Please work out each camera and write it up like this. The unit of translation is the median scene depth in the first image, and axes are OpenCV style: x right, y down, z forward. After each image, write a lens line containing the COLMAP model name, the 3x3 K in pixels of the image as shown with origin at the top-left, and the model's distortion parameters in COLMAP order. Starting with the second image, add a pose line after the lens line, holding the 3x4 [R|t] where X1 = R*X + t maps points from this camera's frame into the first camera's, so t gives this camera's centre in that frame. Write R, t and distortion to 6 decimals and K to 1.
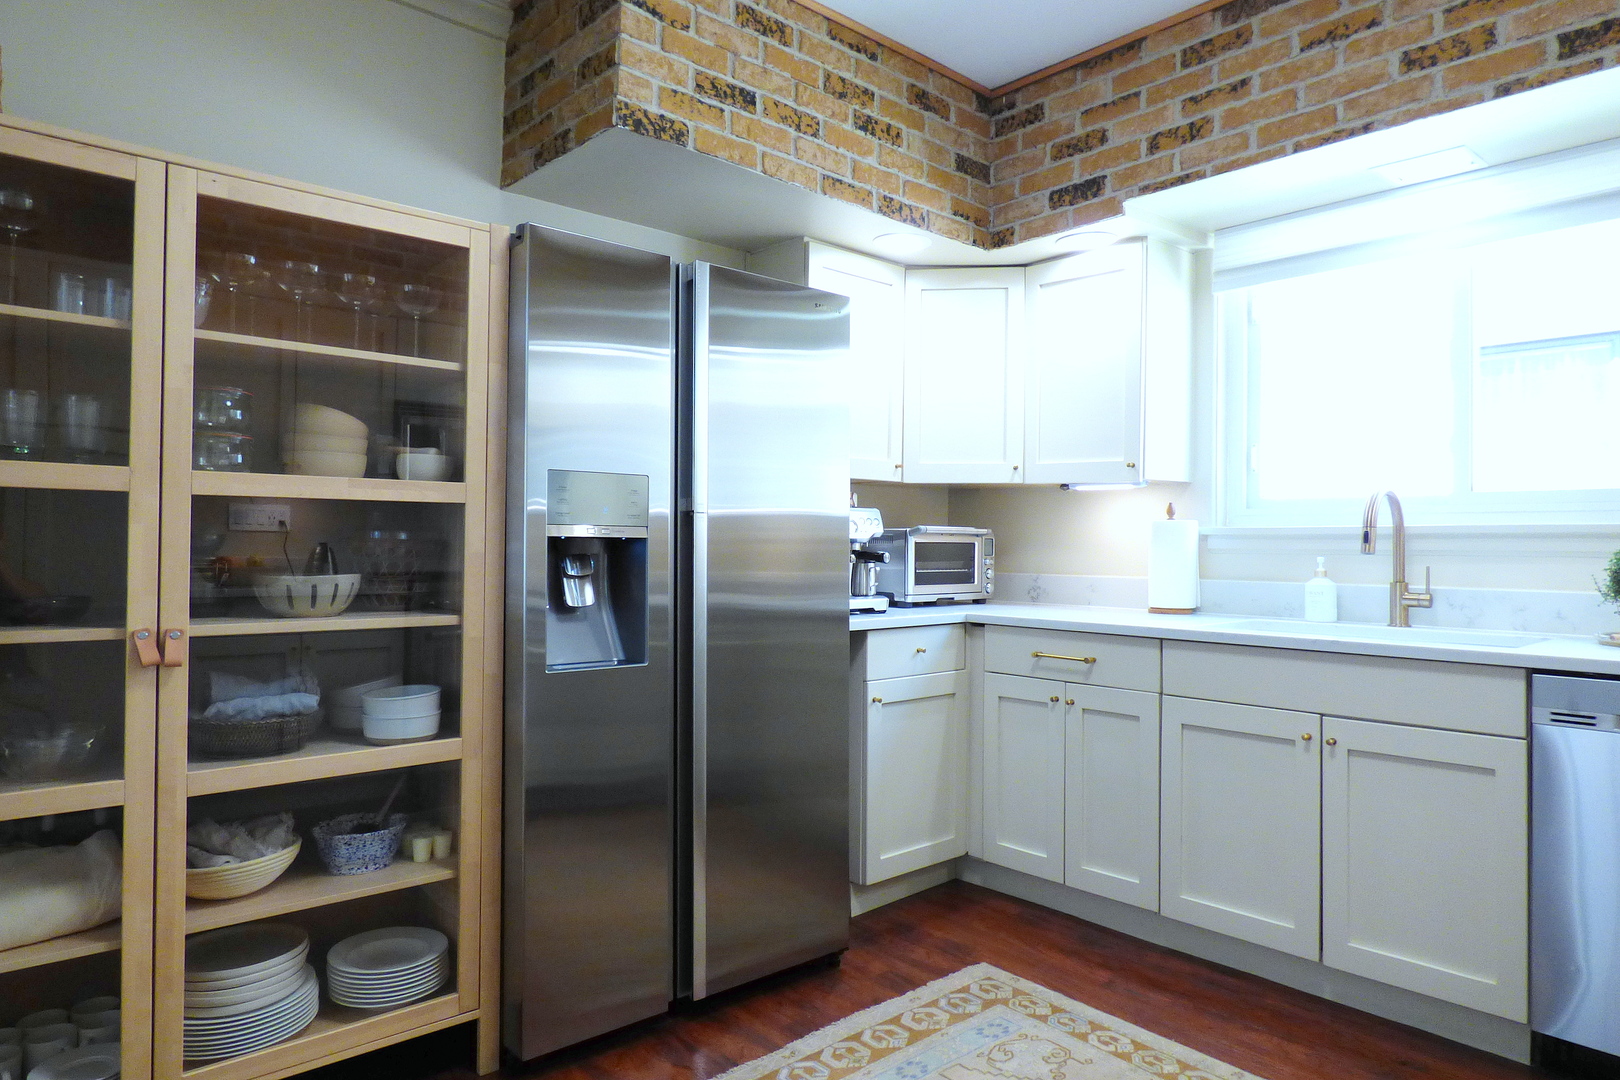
lens RADIAL K [[978.2, 0, 806.2], [0, 978.2, 532.6], [0, 0, 1]] dist [-0.031109, 0.001209]
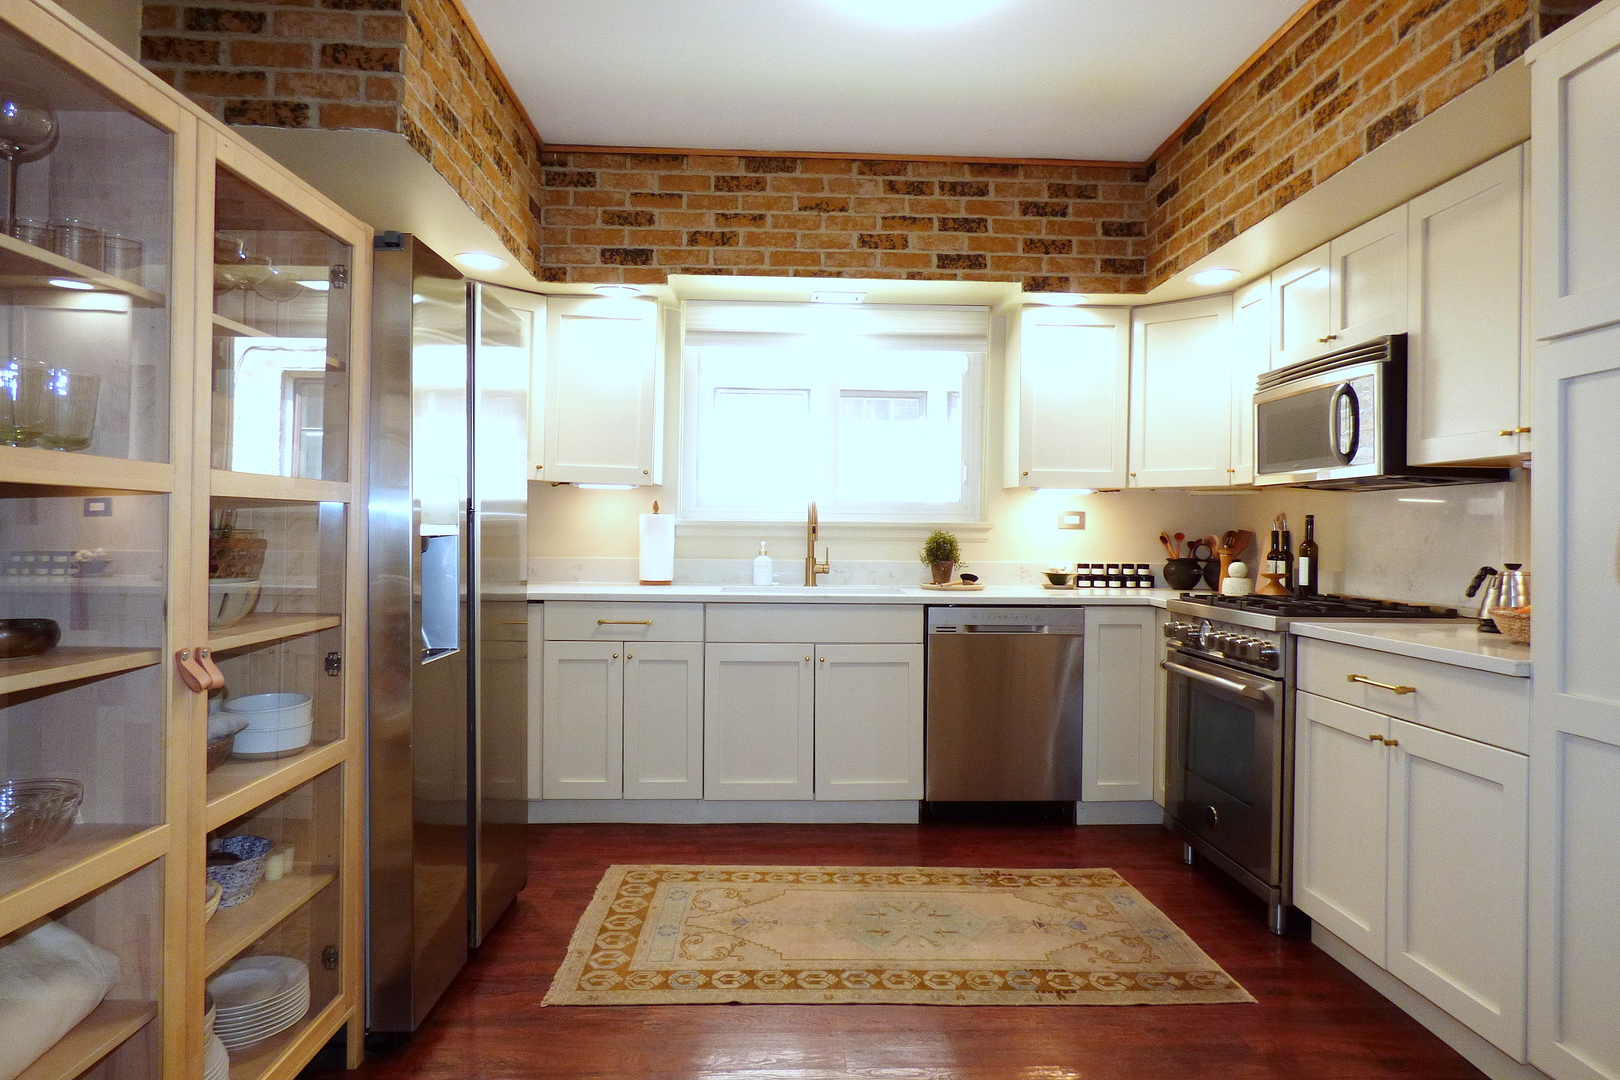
lens RADIAL K [[984.9, 0, 808.1], [0, 984.9, 525.3], [0, 0, 1]] dist [-0.024913, 0.004899]
pose [[0.630171, 0.000364, 0.776456, -0.636563], [-0.016036, 0.999793, 0.012546, -0.020828], [-0.776291, -0.020357, 0.630046, 0.002509]]
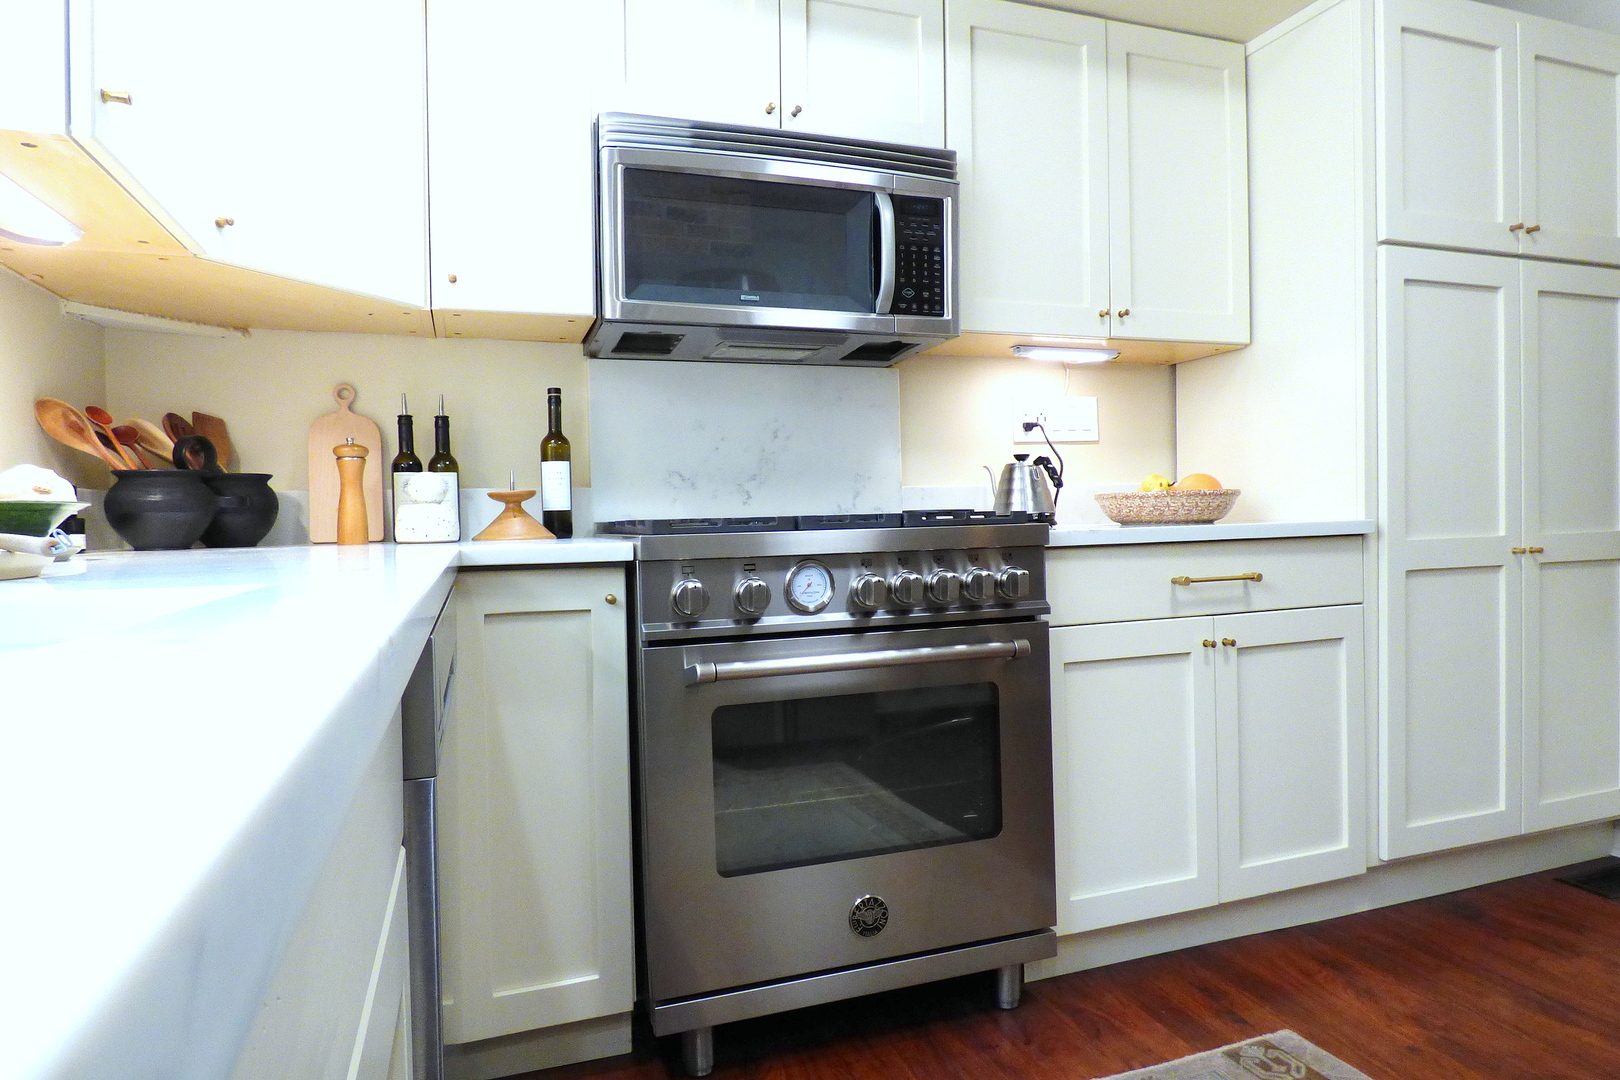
lens RADIAL K [[975.2, 0, 818.8], [0, 975.2, 529.9], [0, 0, 1]] dist [-0.013409, 0.003876]
pose [[-0.930665, 0.004981, 0.365839, 0.389049], [0.006799, 0.999970, 0.003683, 0.083517], [-0.365809, 0.005915, -0.930671, 0.971848]]
